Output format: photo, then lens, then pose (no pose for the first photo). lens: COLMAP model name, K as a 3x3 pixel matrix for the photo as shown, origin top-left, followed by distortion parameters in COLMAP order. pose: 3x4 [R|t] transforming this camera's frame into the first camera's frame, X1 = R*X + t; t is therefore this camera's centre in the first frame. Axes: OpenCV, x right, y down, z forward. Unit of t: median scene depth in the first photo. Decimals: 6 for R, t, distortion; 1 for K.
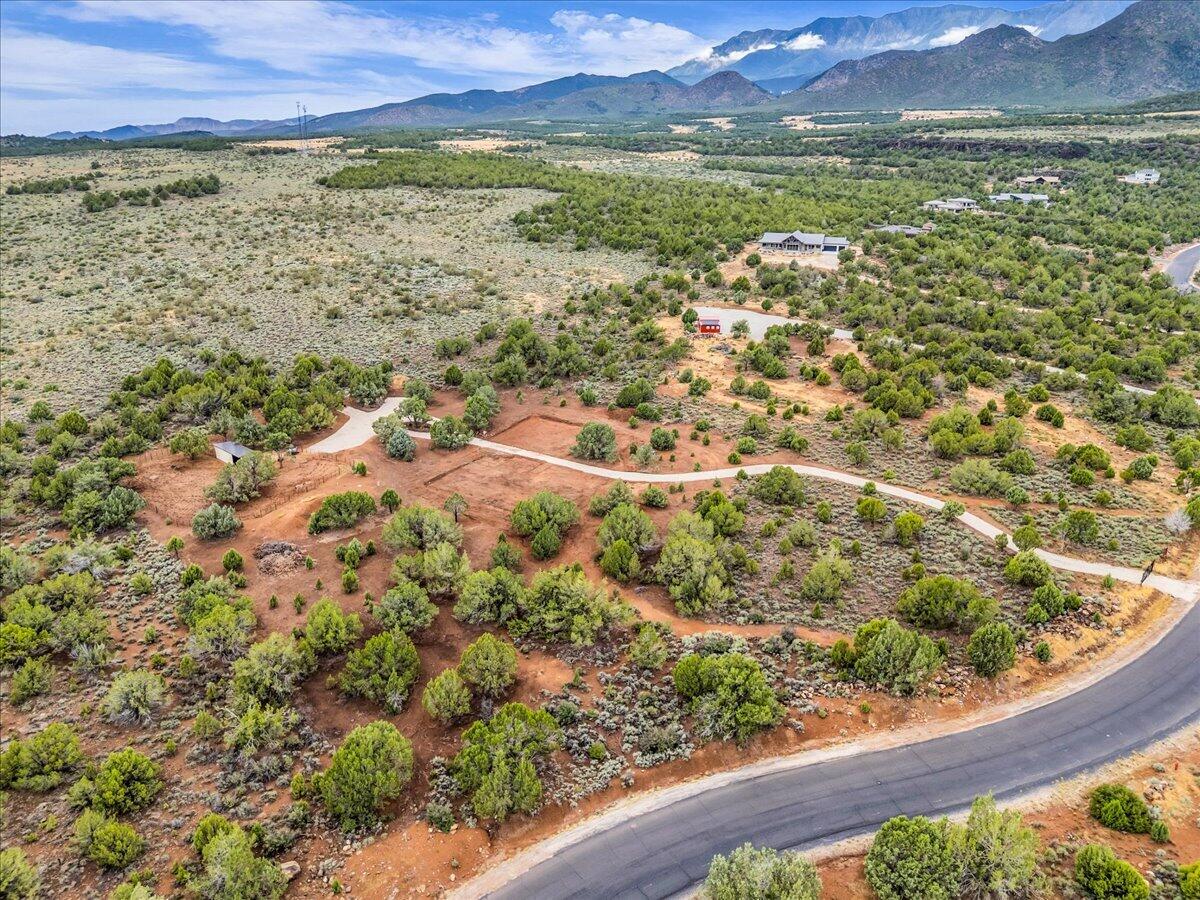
lens RADIAL K [[883.9, 0, 600.0], [0, 883.9, 450.0], [0, 0, 1]] dist [0.064779, -0.064431]
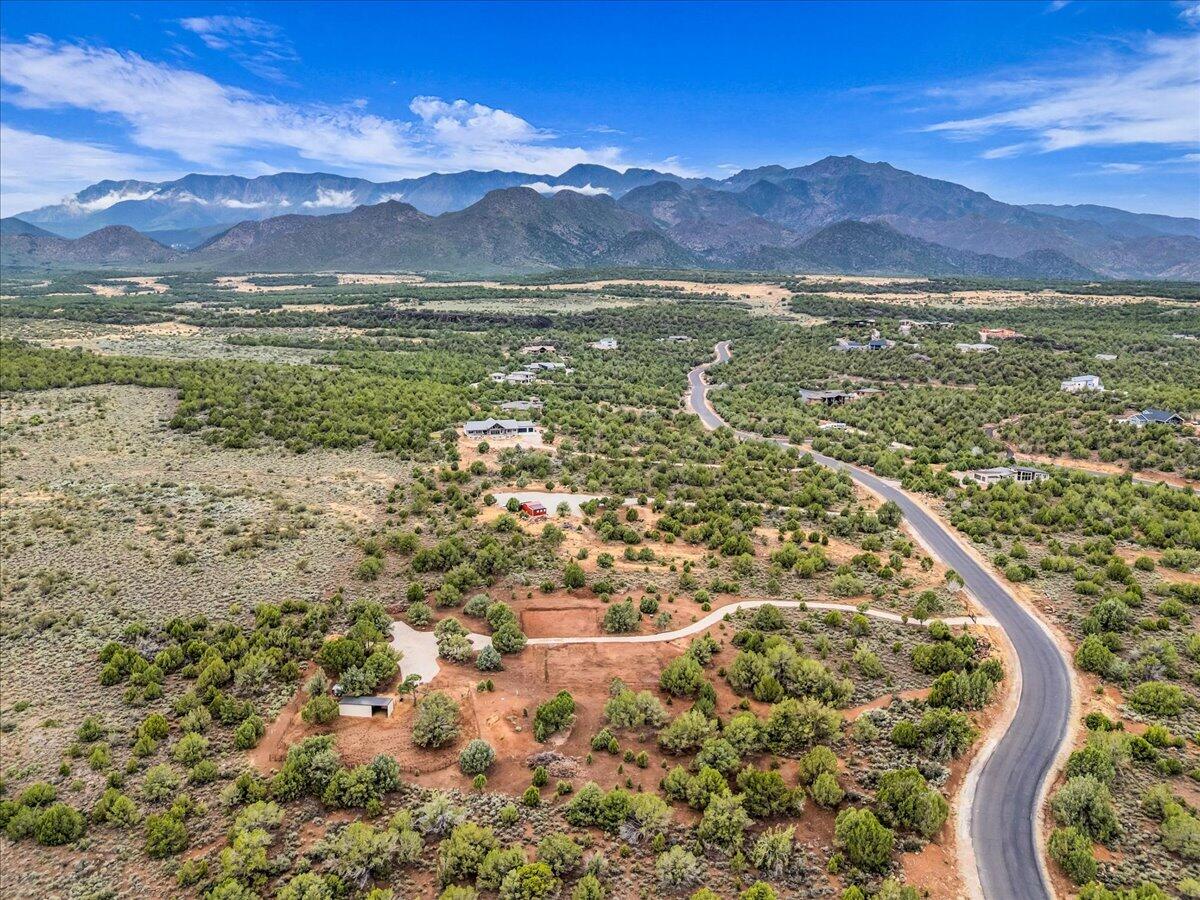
lens RADIAL K [[883.9, 0, 600.0], [0, 883.9, 450.0], [0, 0, 1]] dist [0.064779, -0.064431]
pose [[0.790398, -0.117262, 0.601266, -0.218799], [0.206220, 0.975155, -0.080907, -0.041968], [-0.576840, 0.187941, 0.794942, -0.021426]]
